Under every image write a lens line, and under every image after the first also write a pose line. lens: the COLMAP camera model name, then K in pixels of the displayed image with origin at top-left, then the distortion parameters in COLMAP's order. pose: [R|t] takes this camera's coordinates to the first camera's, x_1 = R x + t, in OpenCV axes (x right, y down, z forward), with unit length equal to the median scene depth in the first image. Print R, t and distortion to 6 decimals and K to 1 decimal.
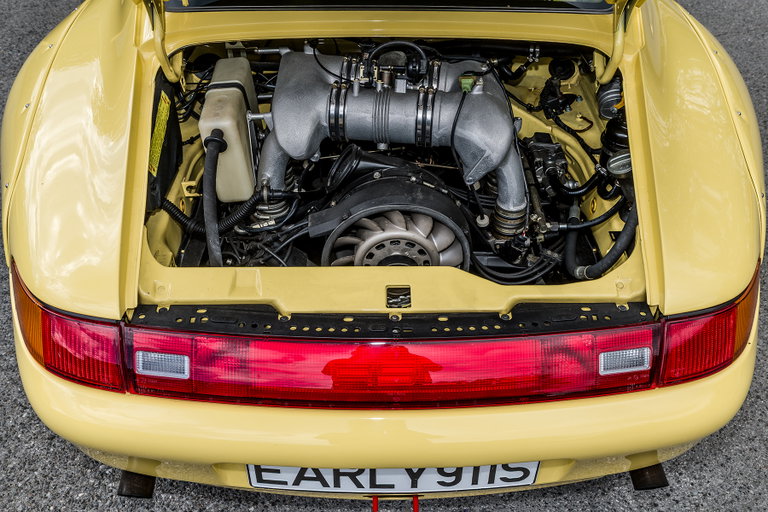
lens RADIAL K [[776.6, 0, 384.0], [0, 776.6, 256.0], [0, 0, 1]] dist [0.010059, 0.006535]
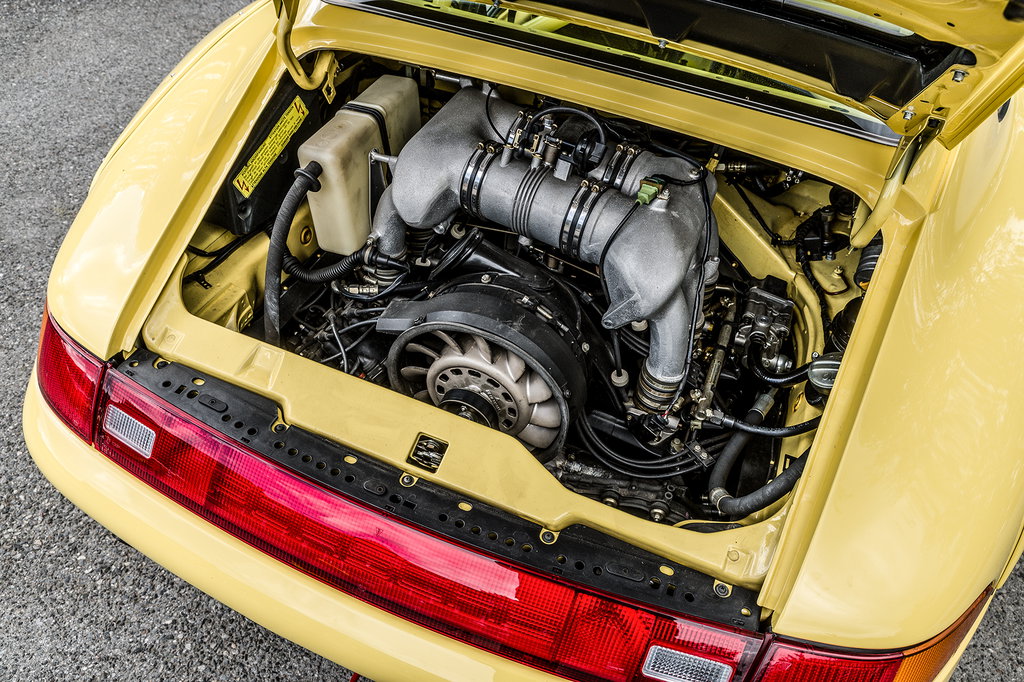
lens RADIAL K [[748.9, 0, 512.0], [0, 748.9, 341.0], [0, 0, 1]] dist [-0.013850, 0.000328]
pose [[0.911370, 0.326592, -0.250483, 0.207043], [-0.301686, 0.944052, 0.133231, -0.146471], [0.279981, -0.045856, 0.958910, 0.305964]]
